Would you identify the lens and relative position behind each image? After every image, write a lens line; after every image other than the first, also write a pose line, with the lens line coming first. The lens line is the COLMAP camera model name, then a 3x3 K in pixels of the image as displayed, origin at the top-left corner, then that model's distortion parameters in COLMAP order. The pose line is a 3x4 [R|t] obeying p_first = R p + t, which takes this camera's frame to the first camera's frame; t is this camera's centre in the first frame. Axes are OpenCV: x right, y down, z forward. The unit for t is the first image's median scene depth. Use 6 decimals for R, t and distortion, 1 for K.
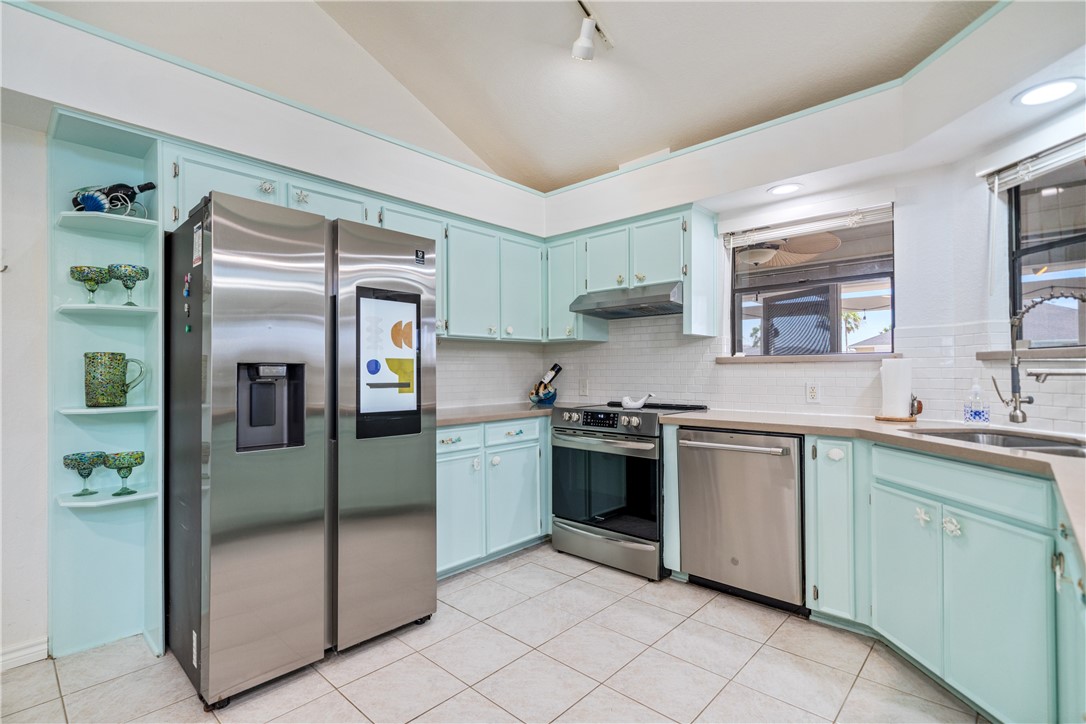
lens RADIAL K [[511.8, 0, 543.0], [0, 511.8, 362.0], [0, 0, 1]] dist [-0.000393, 0.000139]
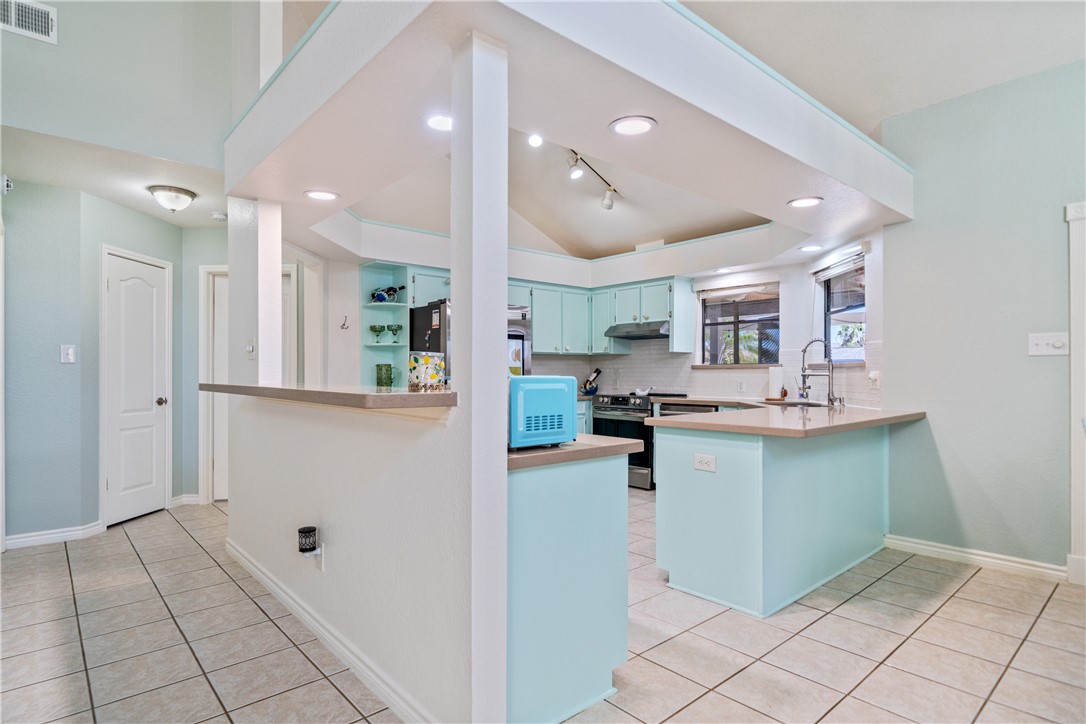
lens RADIAL K [[564.4, 0, 545.6], [0, 564.4, 372.3], [0, 0, 1]] dist [-0.002358, -0.000491]
pose [[0.994901, 0.002756, -0.100818, 0.051625], [-0.001076, 0.999860, 0.016713, -0.016408], [0.100850, -0.016519, 0.994764, -0.894527]]
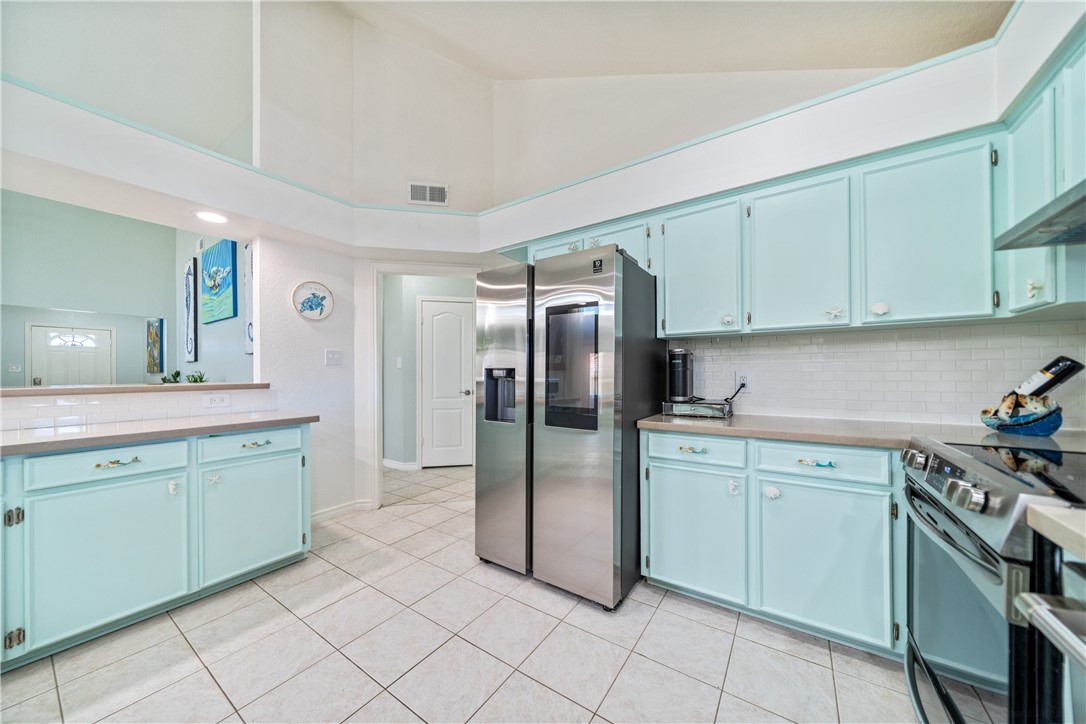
lens RADIAL K [[372.3, 0, 542.3], [0, 372.3, 368.1], [0, 0, 1]] dist [-0.001070, -0.000085]
pose [[0.143369, -0.008586, -0.989632, 0.381497], [0.023502, 0.999710, -0.005268, 0.006426], [0.989390, -0.022503, 0.143530, 0.570141]]
